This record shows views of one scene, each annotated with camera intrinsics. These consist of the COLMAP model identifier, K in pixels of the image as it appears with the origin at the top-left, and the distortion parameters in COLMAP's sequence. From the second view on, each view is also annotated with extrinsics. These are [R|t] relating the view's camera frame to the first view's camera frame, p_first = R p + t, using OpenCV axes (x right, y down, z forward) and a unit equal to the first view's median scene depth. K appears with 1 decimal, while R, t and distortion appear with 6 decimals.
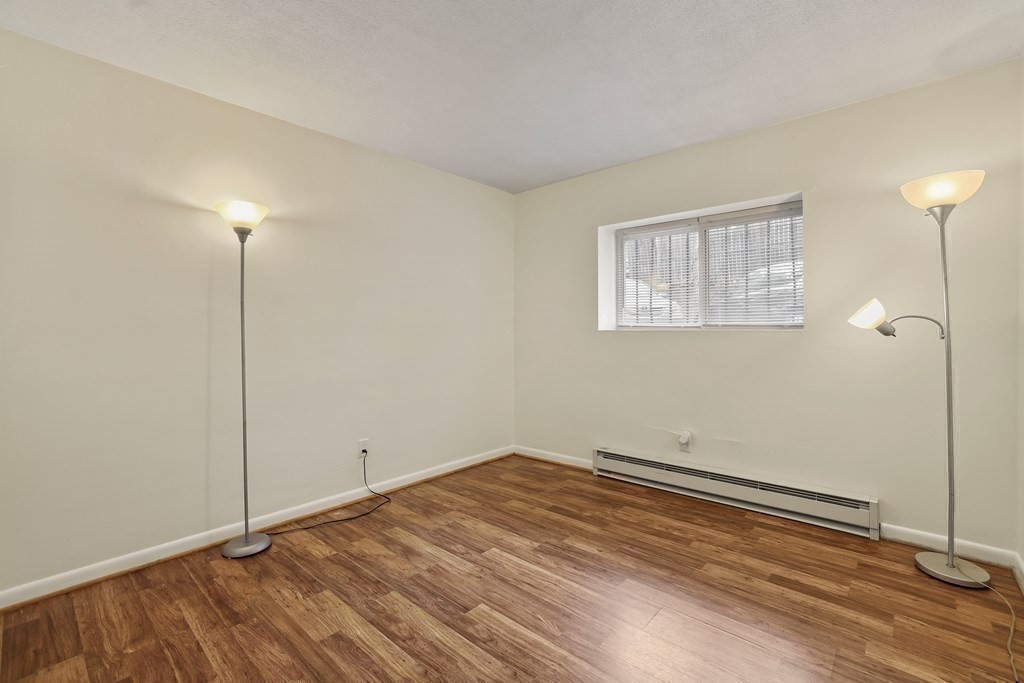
lens RADIAL K [[443.7, 0, 511.4], [0, 443.7, 335.3], [0, 0, 1]] dist [-0.033976, 0.009534]
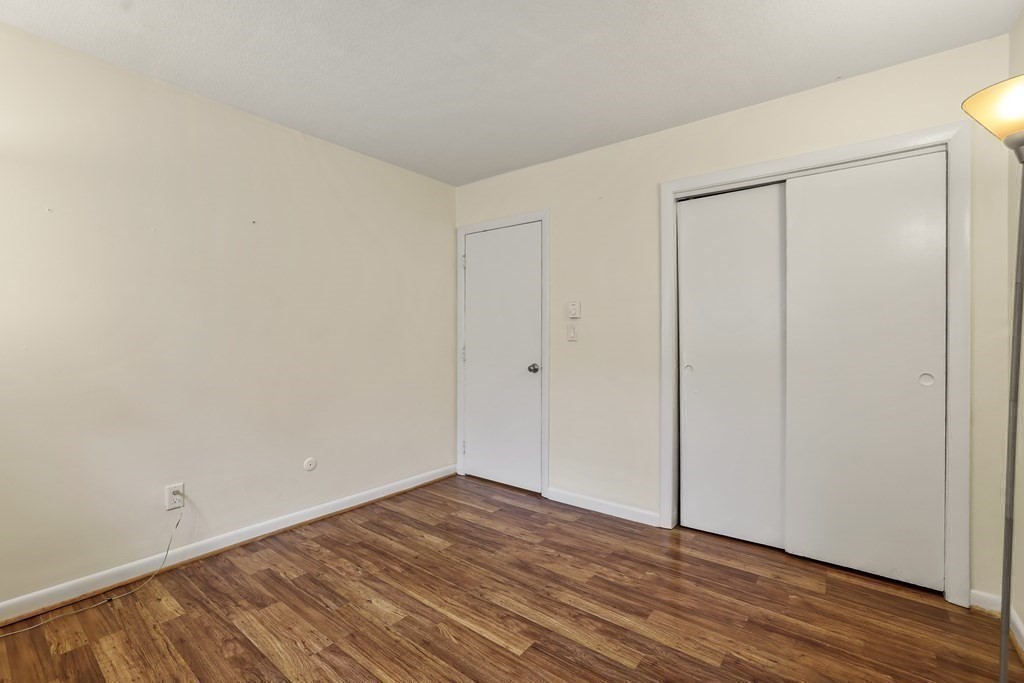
lens RADIAL K [[443.7, 0, 513.7], [0, 443.7, 338.3], [0, 0, 1]] dist [-0.033976, 0.009534]
pose [[-0.997383, 0.000564, -0.072297, 0.006187], [-0.000678, 0.999853, 0.017159, -0.030159], [0.072296, 0.017163, -0.997236, 2.026976]]
